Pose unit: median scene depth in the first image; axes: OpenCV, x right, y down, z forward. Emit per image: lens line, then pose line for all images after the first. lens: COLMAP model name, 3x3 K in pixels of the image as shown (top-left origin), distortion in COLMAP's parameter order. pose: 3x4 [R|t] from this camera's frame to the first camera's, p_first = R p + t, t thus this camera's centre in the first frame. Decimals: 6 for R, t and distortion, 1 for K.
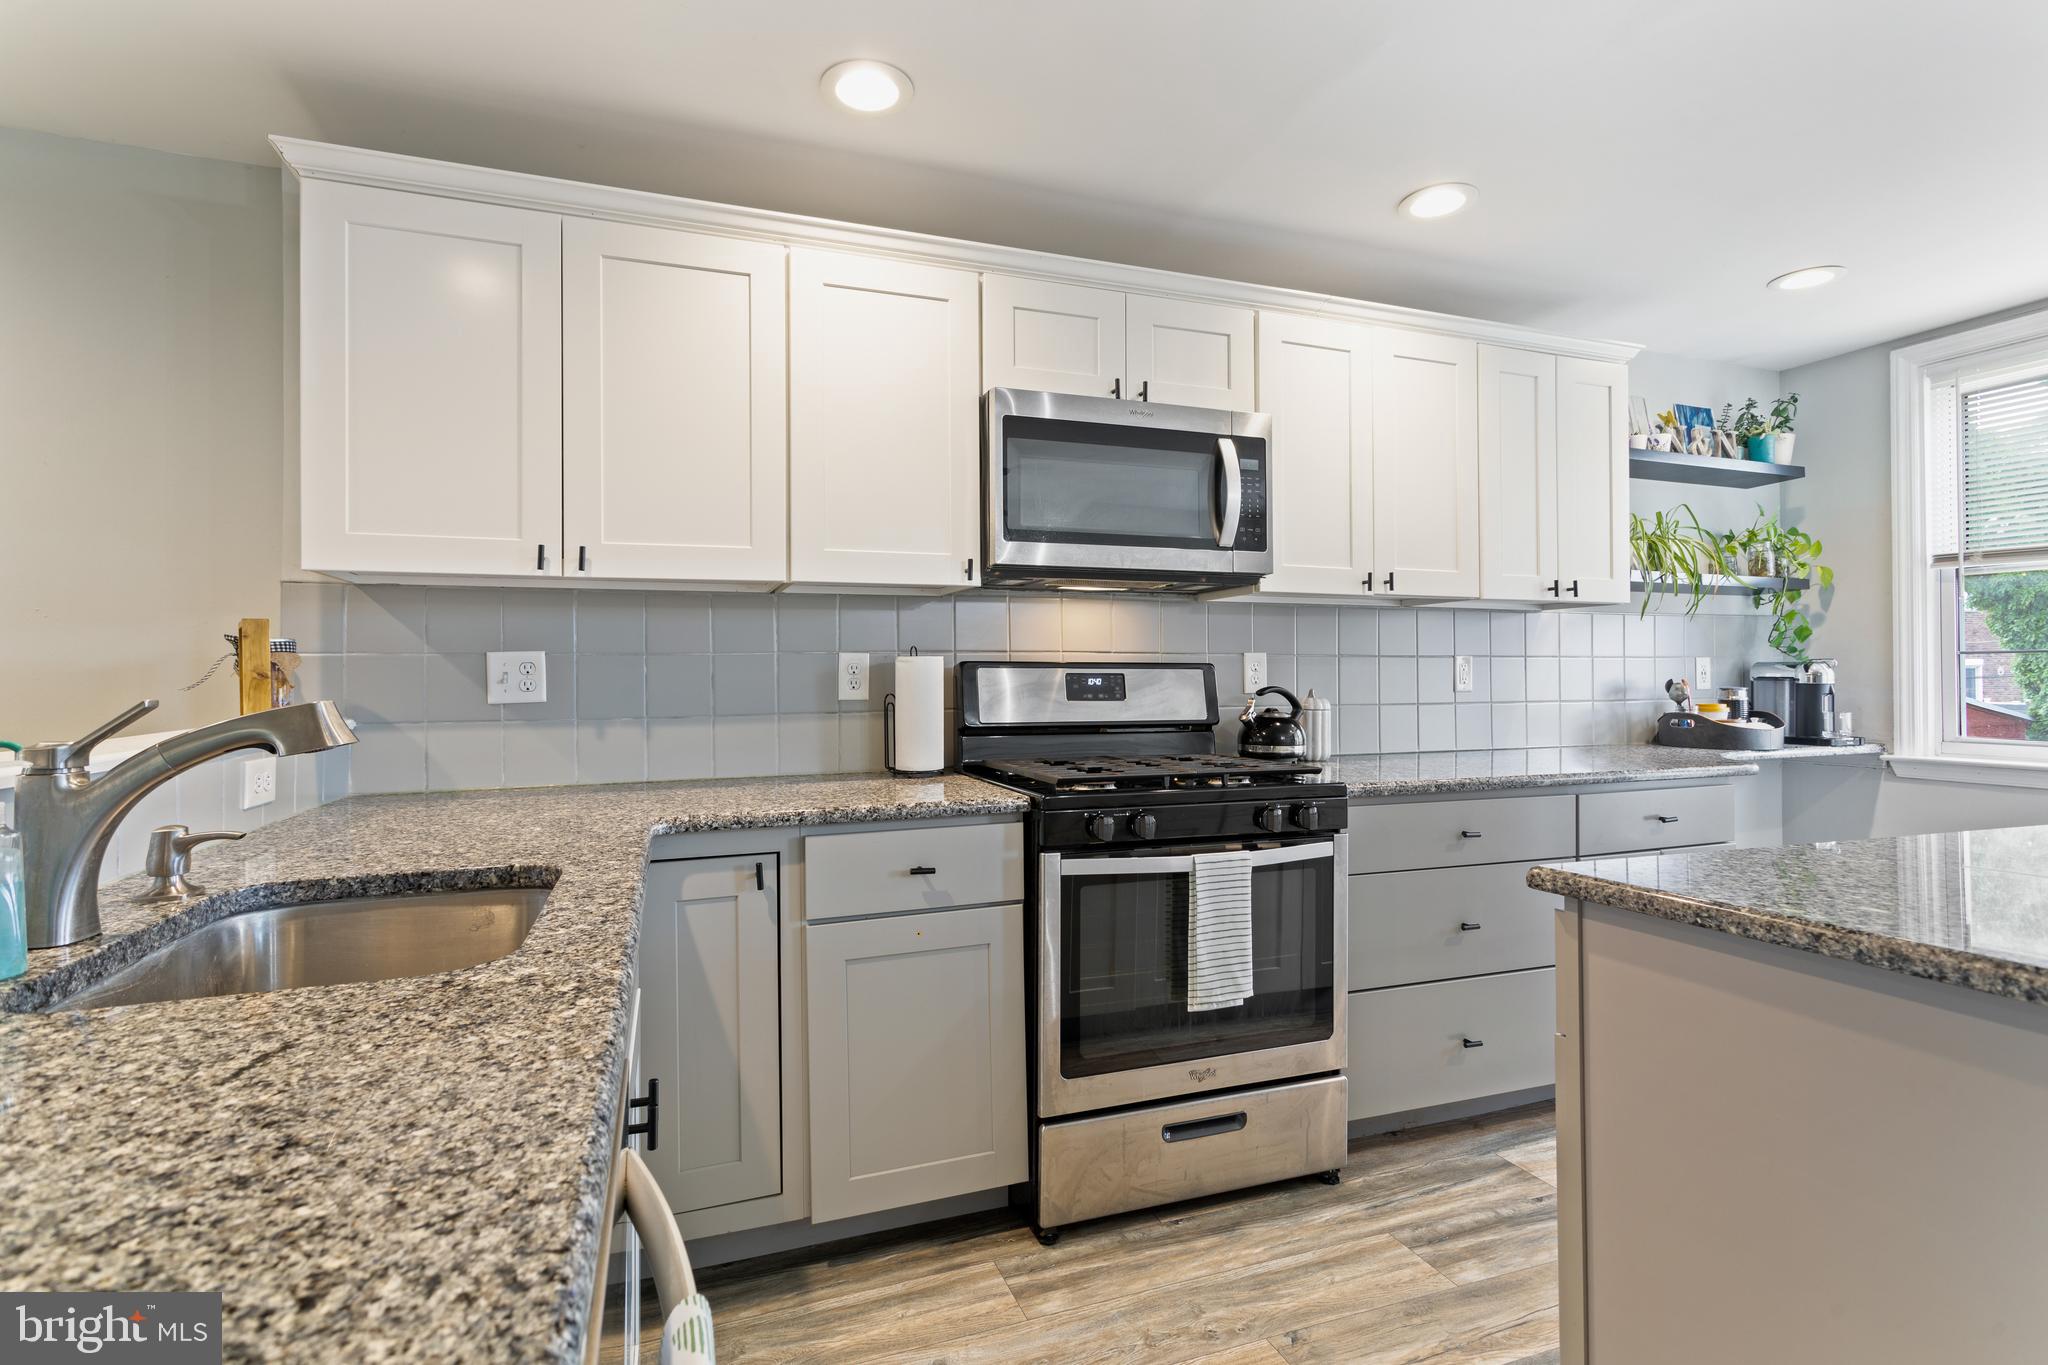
lens RADIAL K [[977.5, 0, 1000.2], [0, 977.5, 666.2], [0, 0, 1]] dist [-0.001714, 0.003582]
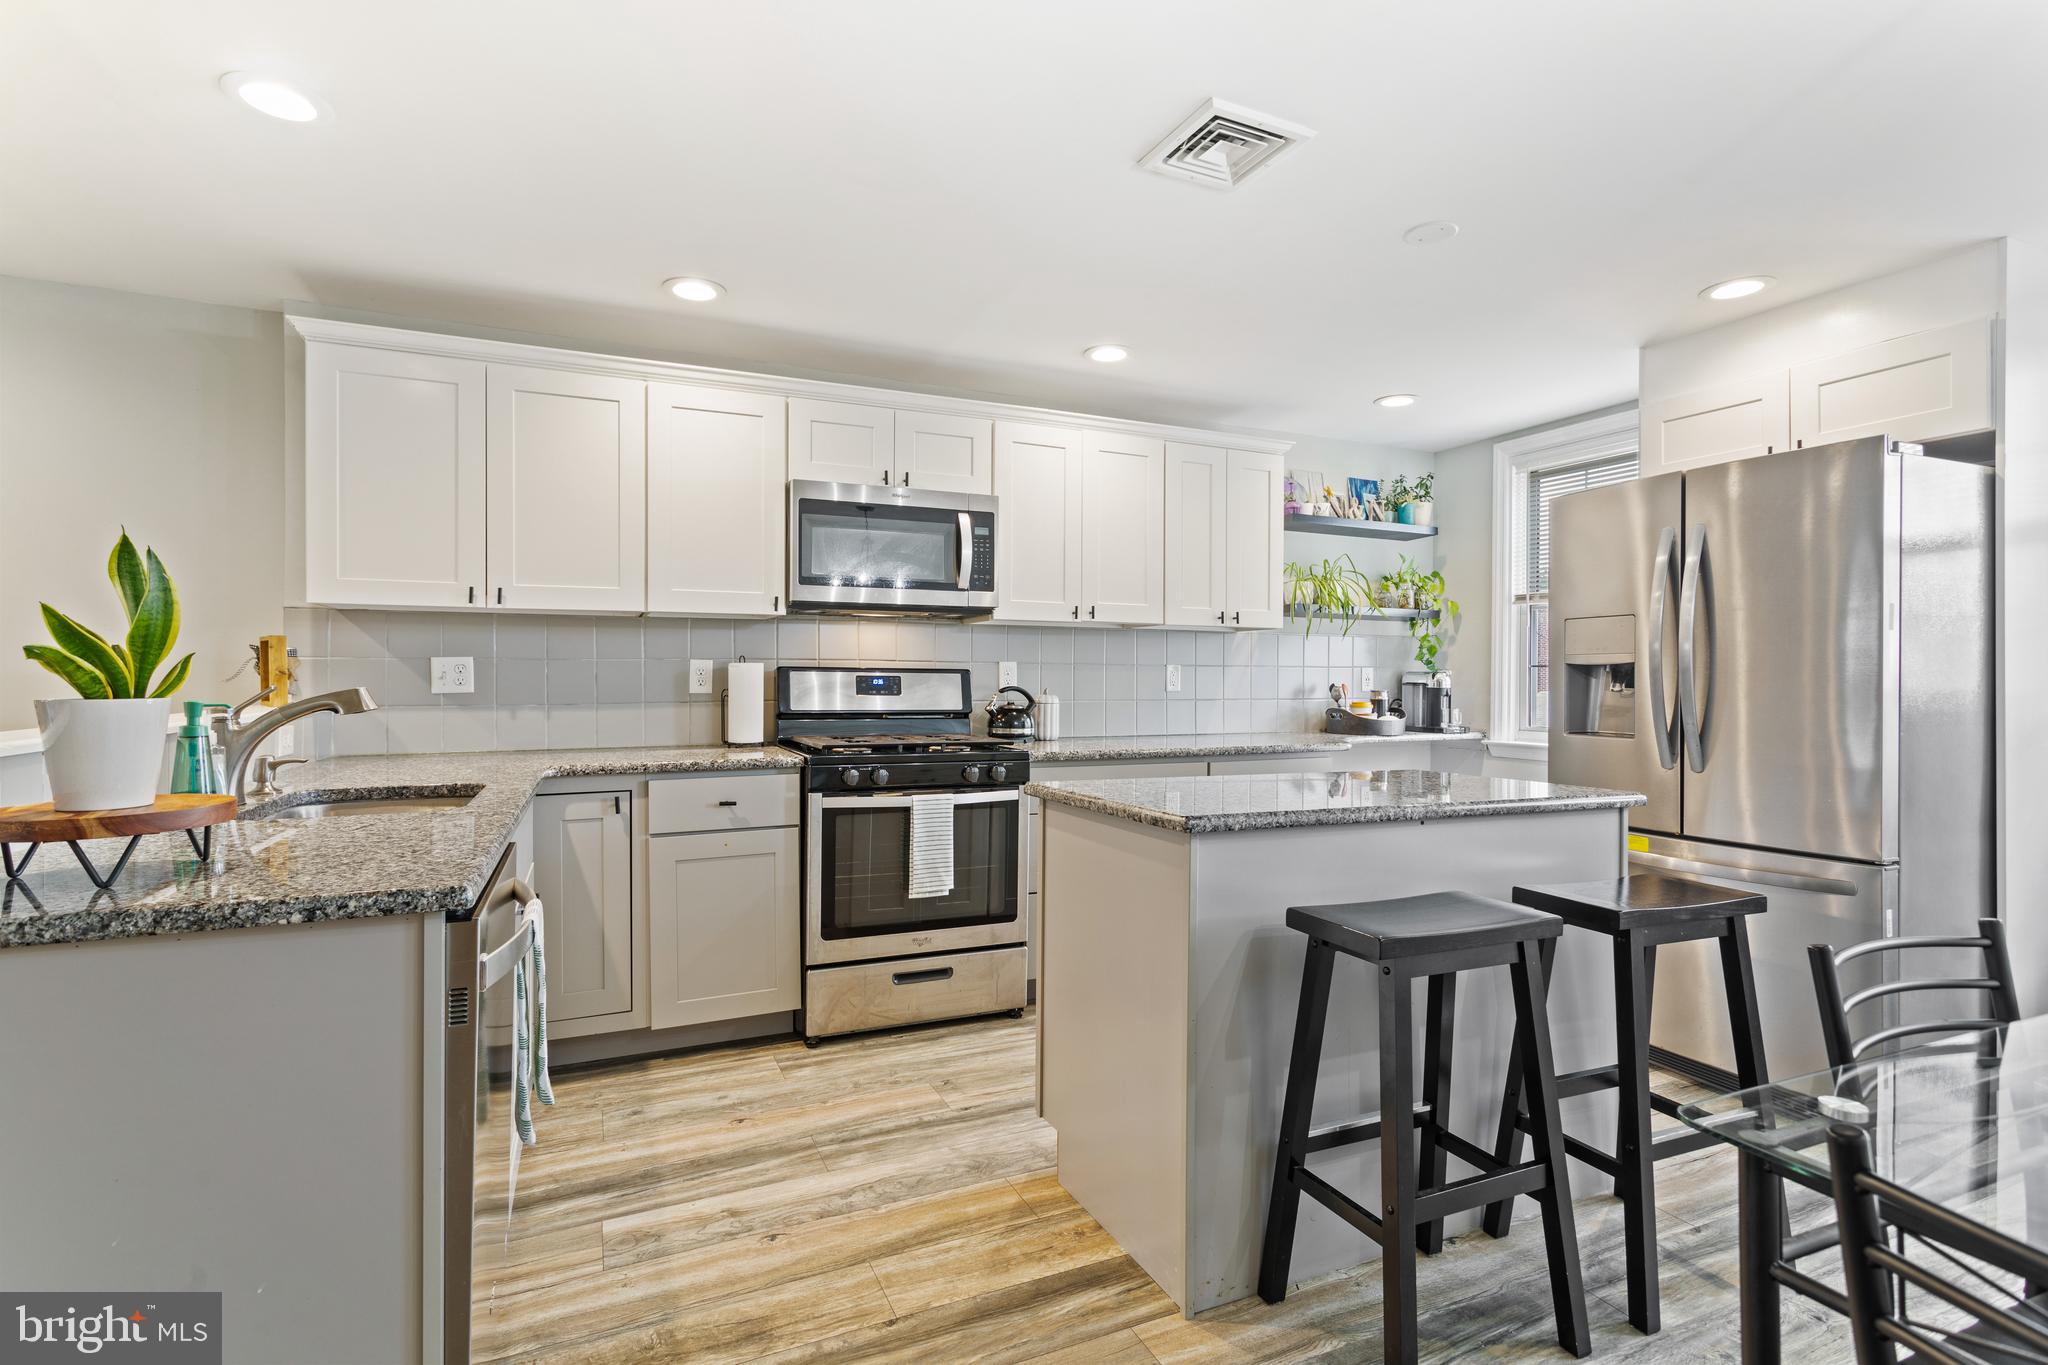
lens RADIAL K [[977.5, 0, 1006.1], [0, 977.5, 678.2], [0, 0, 1]] dist [-0.001714, 0.003582]
pose [[0.997535, 0.008739, 0.069620, 0.195380], [-0.009595, 0.999882, 0.011961, -0.008310], [-0.069507, -0.012600, 0.997502, -0.441703]]
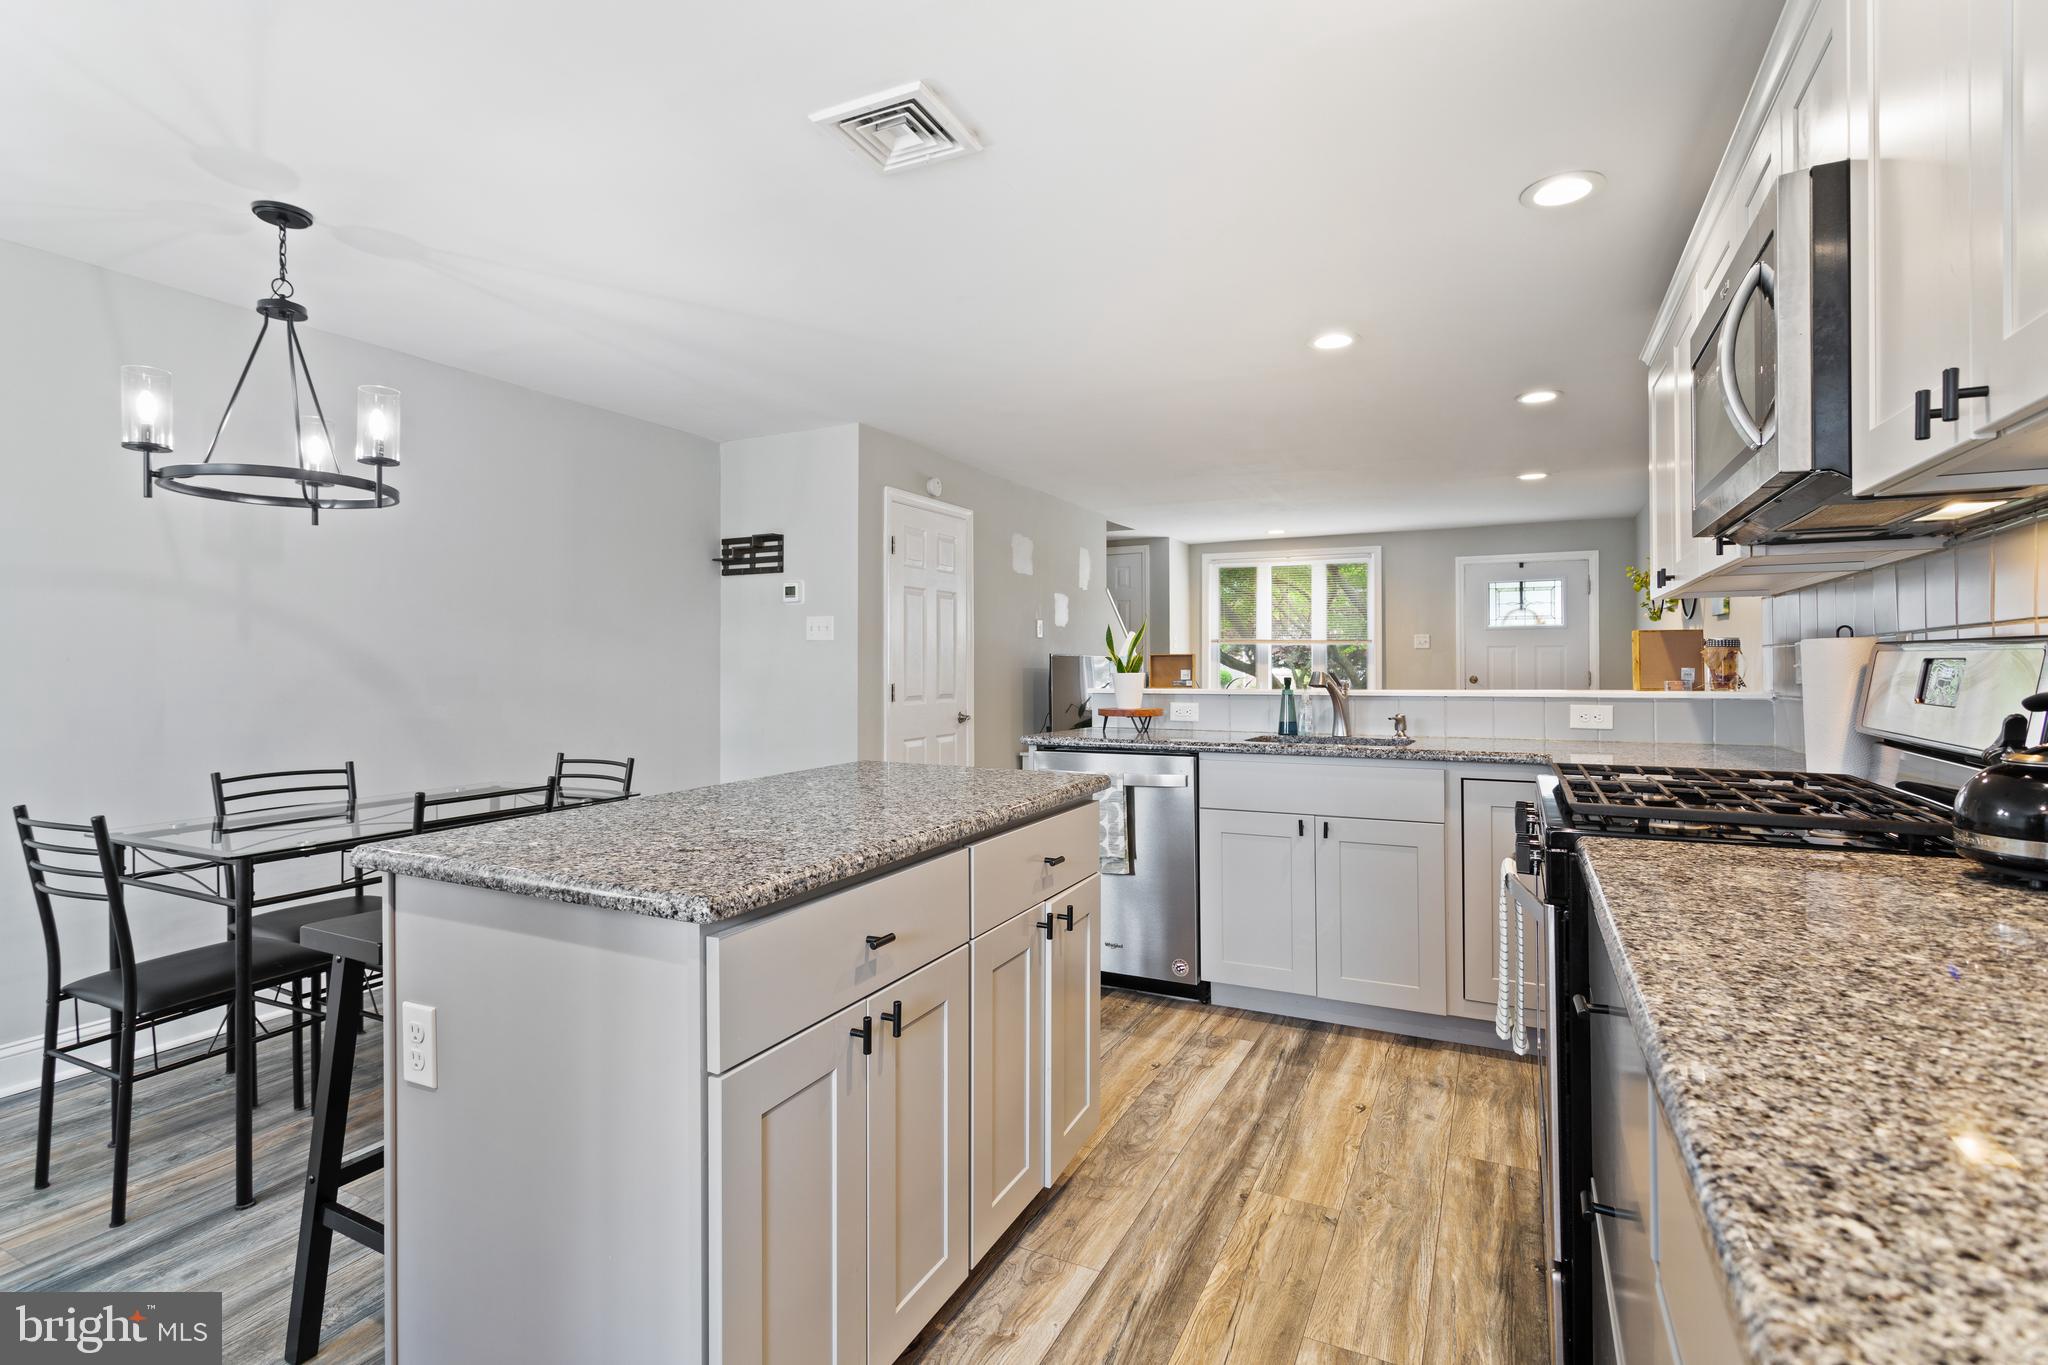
lens RADIAL K [[977.5, 0, 1009.5], [0, 977.5, 671.0], [0, 0, 1]] dist [-0.001714, 0.003582]
pose [[-0.728487, 0.007539, -0.685018, 0.970337], [0.009939, 0.999951, 0.000436, 0.009992], [0.684987, -0.006491, -0.728526, 1.116749]]
